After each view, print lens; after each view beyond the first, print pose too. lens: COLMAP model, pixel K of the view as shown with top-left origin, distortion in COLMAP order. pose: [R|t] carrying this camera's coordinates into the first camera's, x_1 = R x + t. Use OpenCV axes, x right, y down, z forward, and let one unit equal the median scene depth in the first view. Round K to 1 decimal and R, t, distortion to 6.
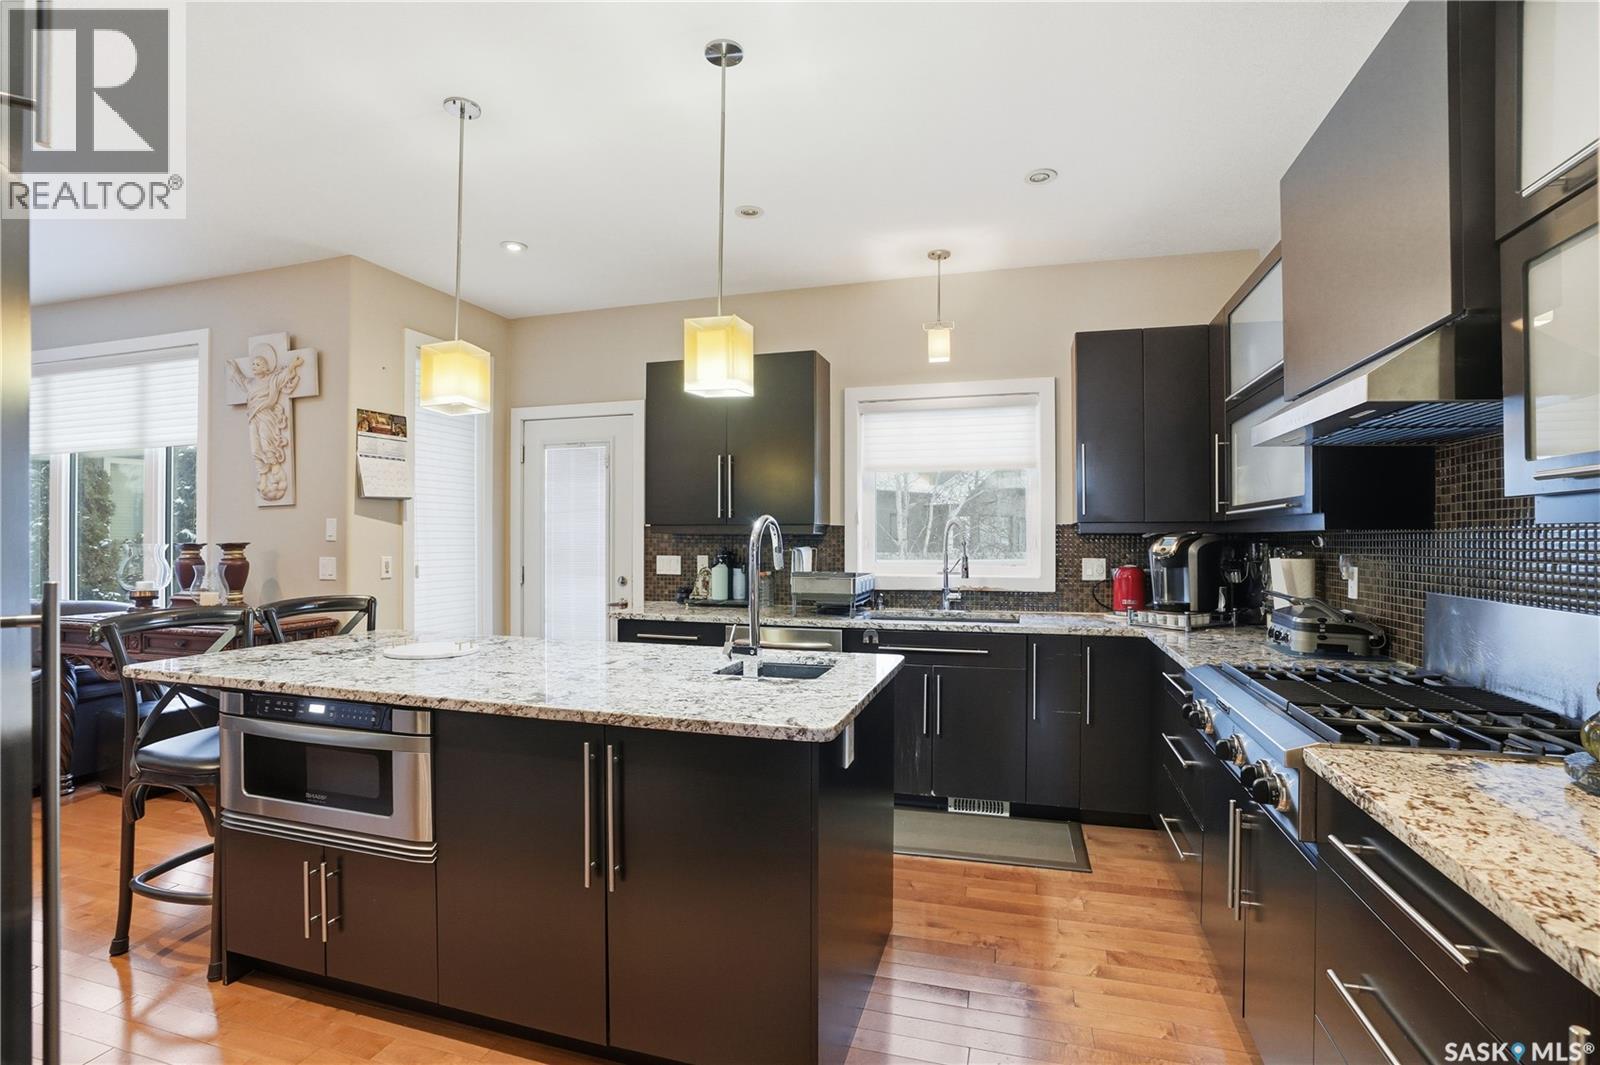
lens RADIAL K [[754.3, 0, 788.9], [0, 754.3, 539.0], [0, 0, 1]] dist [-0.033154, 0.003784]
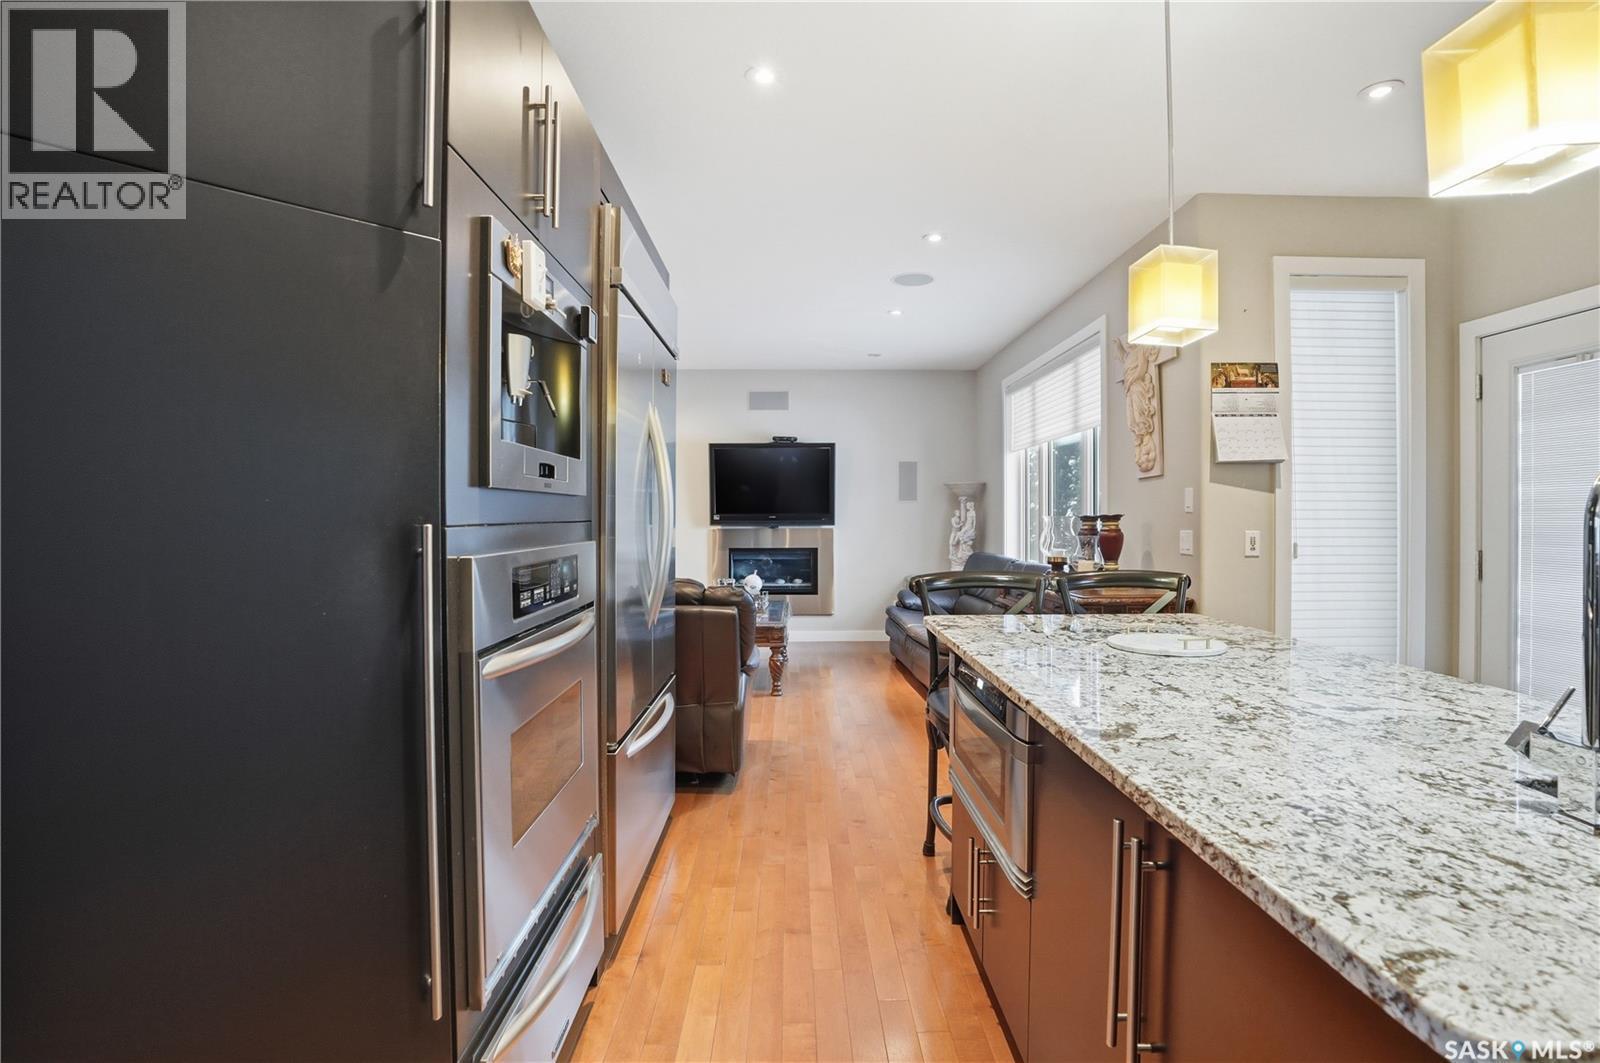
lens RADIAL K [[754.3, 0, 800.0], [0, 754.3, 526.9], [0, 0, 1]] dist [-0.033154, 0.003784]
pose [[0.326109, 0.012901, -0.945244, 0.099445], [-0.003020, 0.999916, 0.012605, 0.010083], [0.945327, -0.001256, 0.326120, 0.242419]]
